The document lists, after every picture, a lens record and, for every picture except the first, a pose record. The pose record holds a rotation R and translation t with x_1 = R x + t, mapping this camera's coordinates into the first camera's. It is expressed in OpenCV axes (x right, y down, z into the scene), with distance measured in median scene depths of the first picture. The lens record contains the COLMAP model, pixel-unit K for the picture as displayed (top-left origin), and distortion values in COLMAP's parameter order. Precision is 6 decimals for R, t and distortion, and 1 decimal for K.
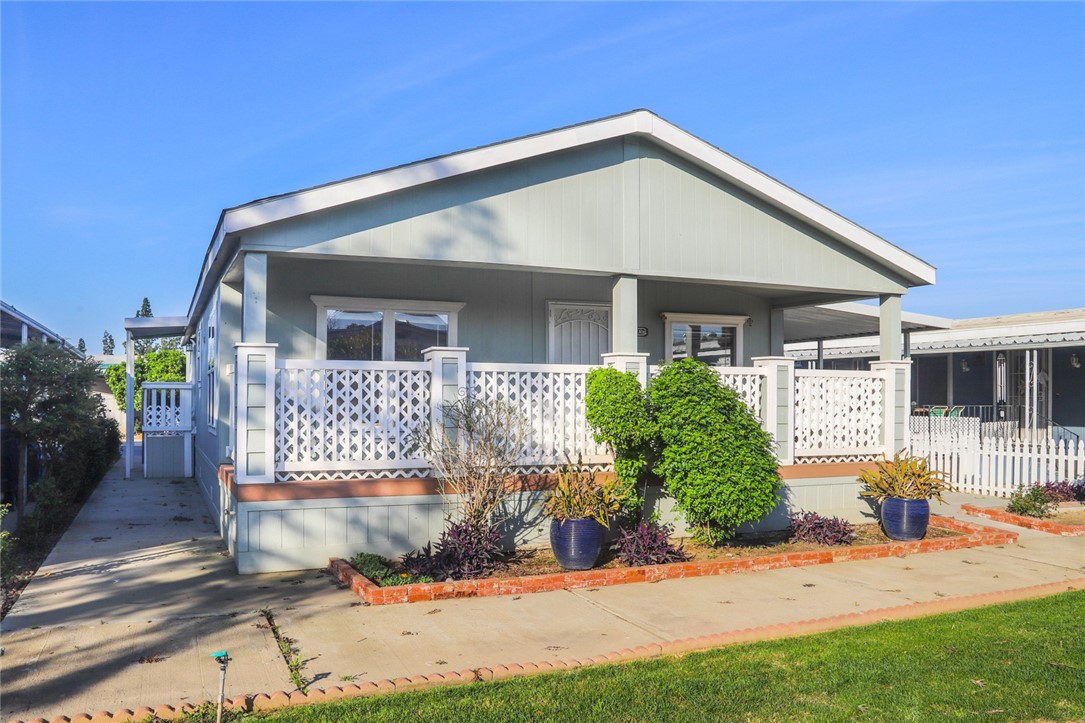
lens RADIAL K [[854.8, 0, 515.8], [0, 854.8, 375.5], [0, 0, 1]] dist [-0.069123, 0.003439]
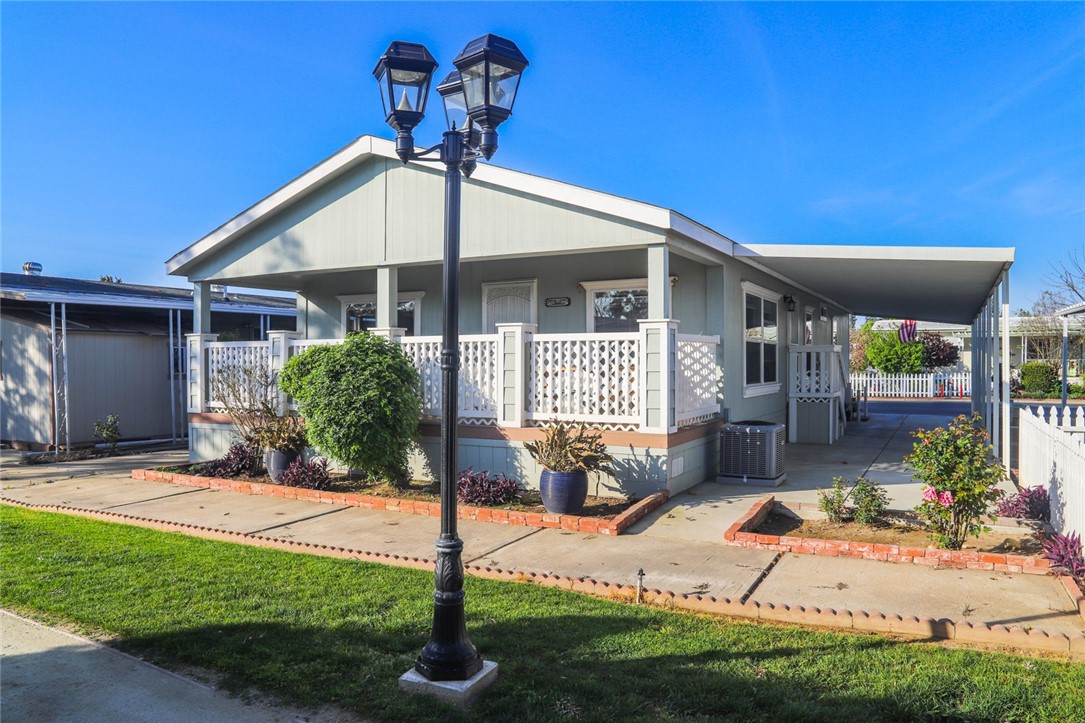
lens RADIAL K [[773.6, 0, 547.0], [0, 773.6, 345.5], [0, 0, 1]] dist [-0.120233, 0.074947]
pose [[0.639777, -0.023505, -0.768201, 1.207785], [0.026625, 0.999610, -0.008412, 0.016459], [0.768099, -0.015072, 0.640153, 0.480567]]
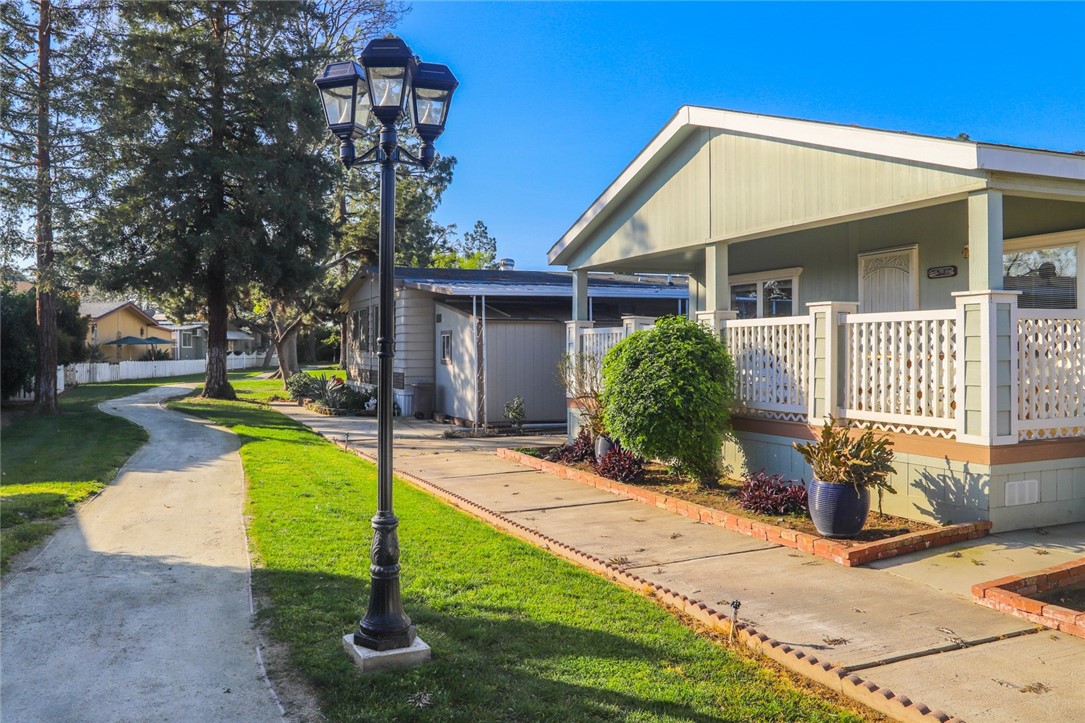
lens RADIAL K [[858.3, 0, 536.1], [0, 858.3, 316.7], [0, 0, 1]] dist [-0.050321, 0.008958]
pose [[-0.000624, -0.043078, -0.999072, 1.348841], [0.028722, 0.998659, -0.043078, 0.025615], [0.999587, -0.028722, 0.000614, 0.795908]]
